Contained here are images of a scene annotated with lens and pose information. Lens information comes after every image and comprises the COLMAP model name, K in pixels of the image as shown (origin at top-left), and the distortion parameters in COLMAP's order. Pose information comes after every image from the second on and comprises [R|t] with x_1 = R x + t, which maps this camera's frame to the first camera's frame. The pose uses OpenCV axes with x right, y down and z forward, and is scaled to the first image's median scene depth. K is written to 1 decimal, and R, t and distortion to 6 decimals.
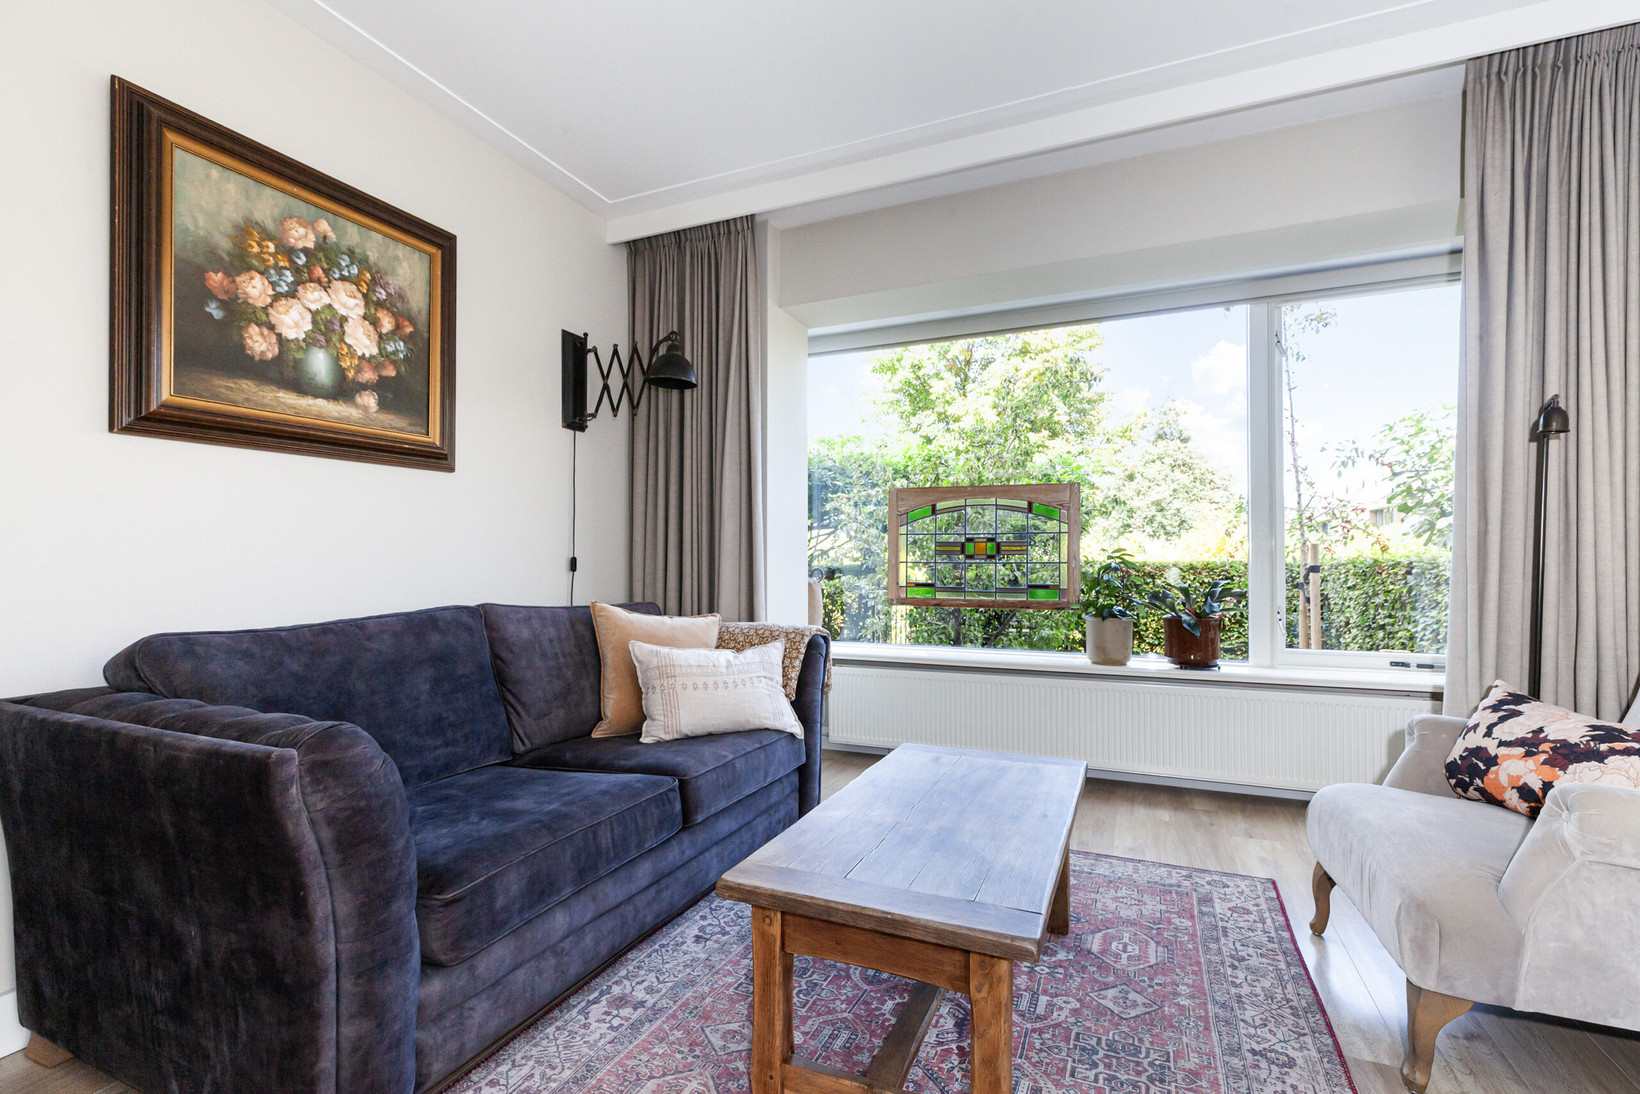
lens RADIAL K [[731.4, 0, 832.2], [0, 731.4, 551.3], [0, 0, 1]] dist [0.002535, 0.000232]
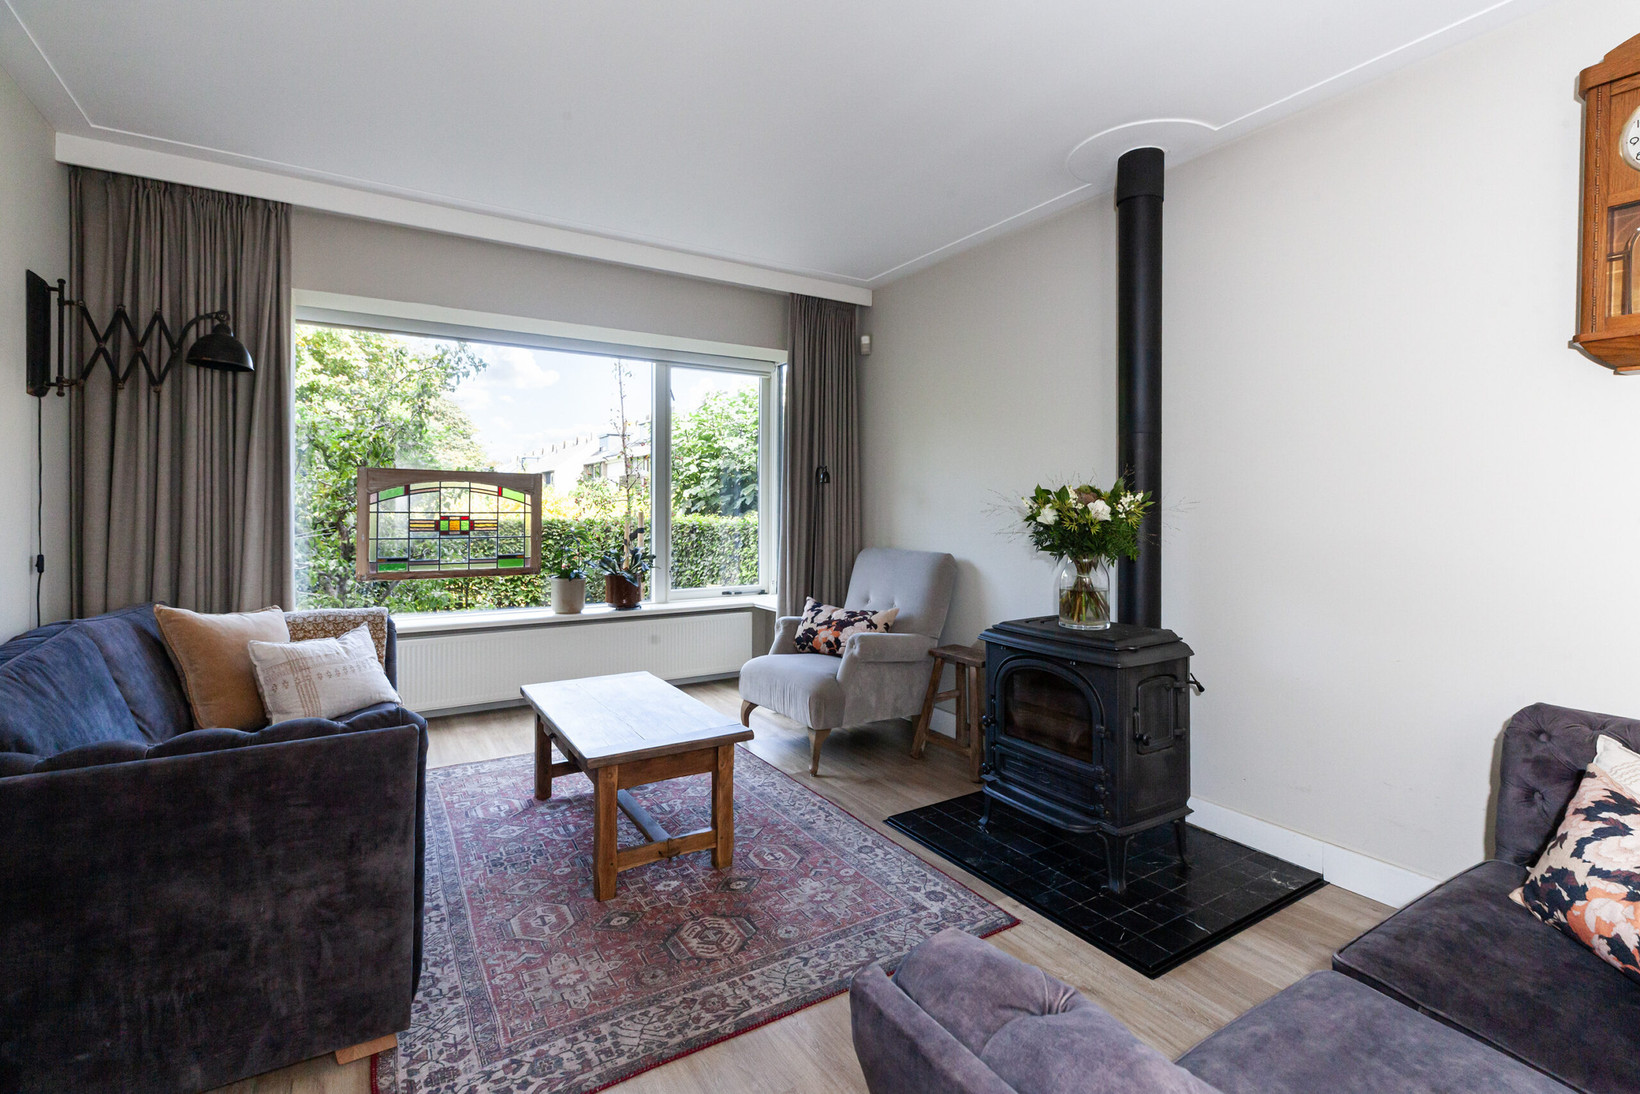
lens RADIAL K [[750.2, 0, 824.0], [0, 750.2, 508.8], [0, 0, 1]] dist [-0.000484, -0.000208]
pose [[0.573509, -0.000046, 0.819199, -0.540952], [-0.015969, 0.999809, 0.011235, -0.066699], [-0.819044, -0.019525, 0.573399, -0.180943]]
